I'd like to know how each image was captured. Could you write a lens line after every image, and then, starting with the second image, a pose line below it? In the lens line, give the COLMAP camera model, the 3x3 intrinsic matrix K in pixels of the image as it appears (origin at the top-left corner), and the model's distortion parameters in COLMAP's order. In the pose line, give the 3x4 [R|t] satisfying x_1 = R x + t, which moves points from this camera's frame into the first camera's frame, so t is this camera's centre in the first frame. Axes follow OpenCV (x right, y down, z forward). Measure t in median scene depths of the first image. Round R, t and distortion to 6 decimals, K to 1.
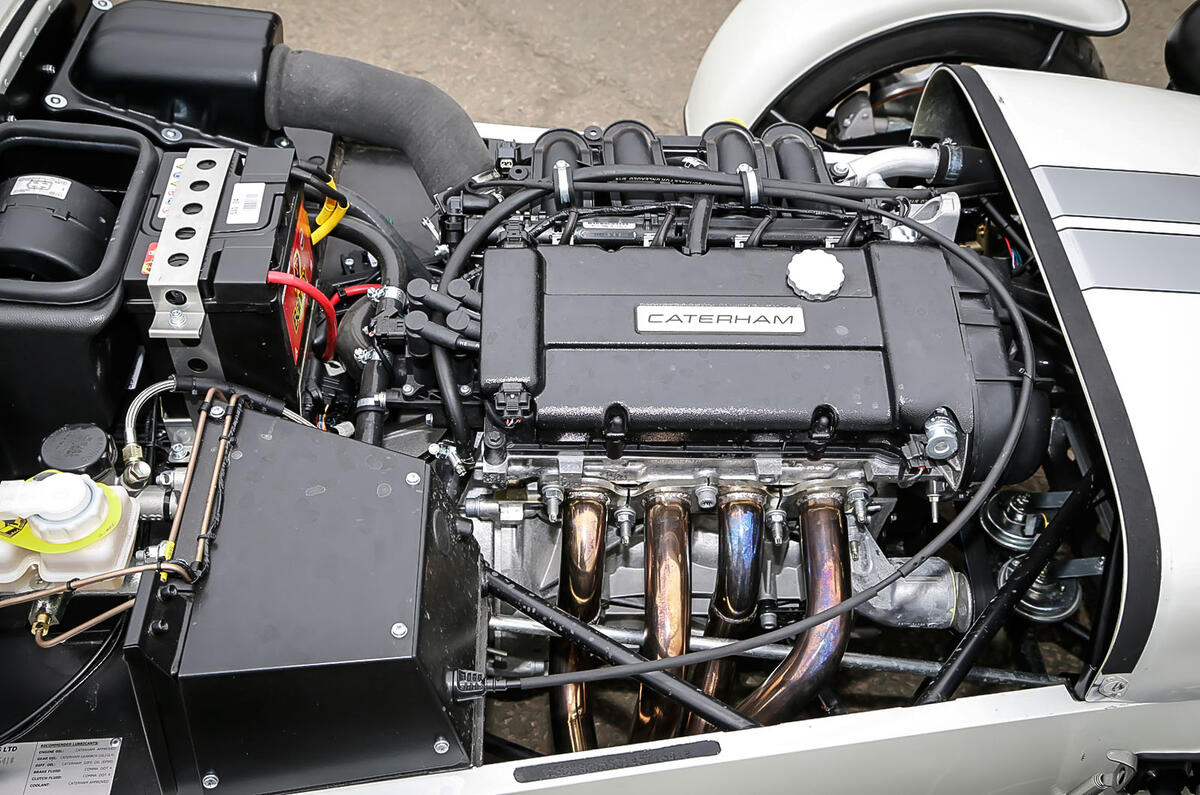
lens RADIAL K [[1384.3, 0, 602.6], [0, 1384.3, 397.8], [0, 0, 1]] dist [0.053711, 0.000000]
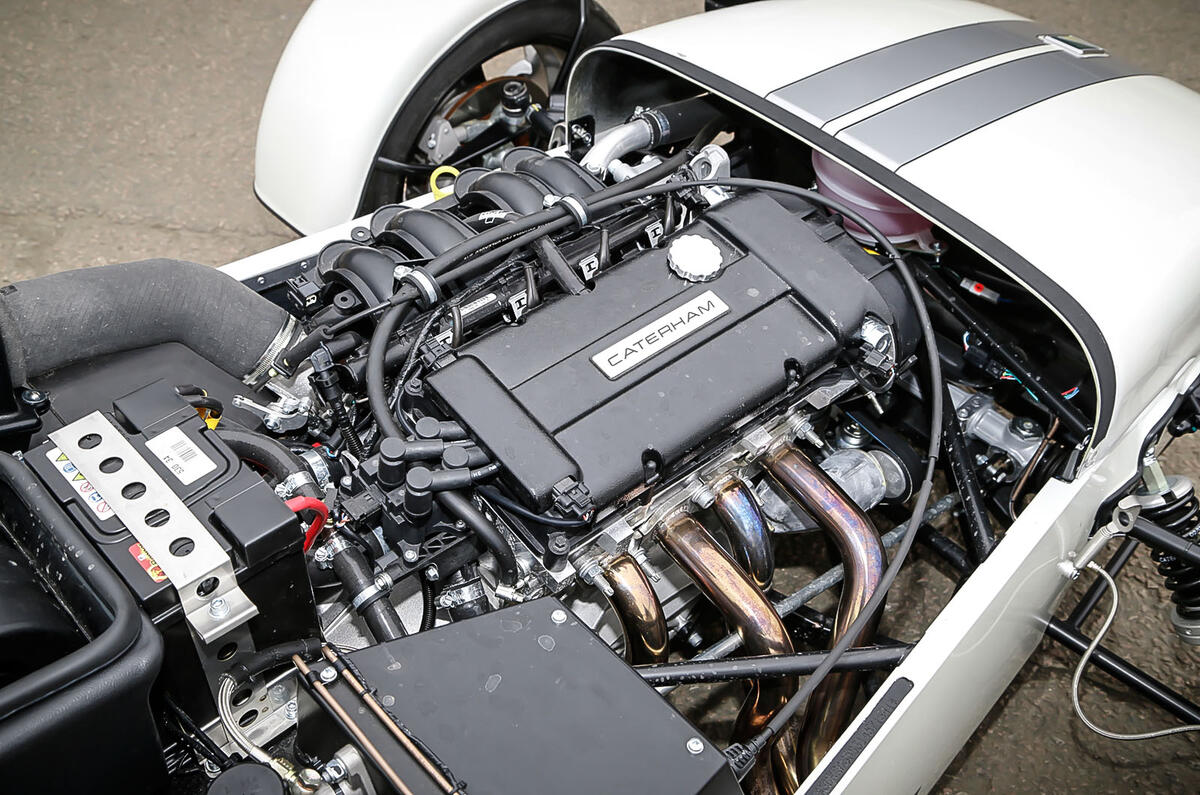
lens RADIAL K [[1384.3, 0, 602.1], [0, 1384.3, 397.1], [0, 0, 1]] dist [0.053711, 0.000000]
pose [[0.754800, -0.453970, 0.473485, -0.446309], [0.455184, 0.882240, 0.120253, -0.155998], [-0.472318, 0.124756, 0.872554, 0.138796]]
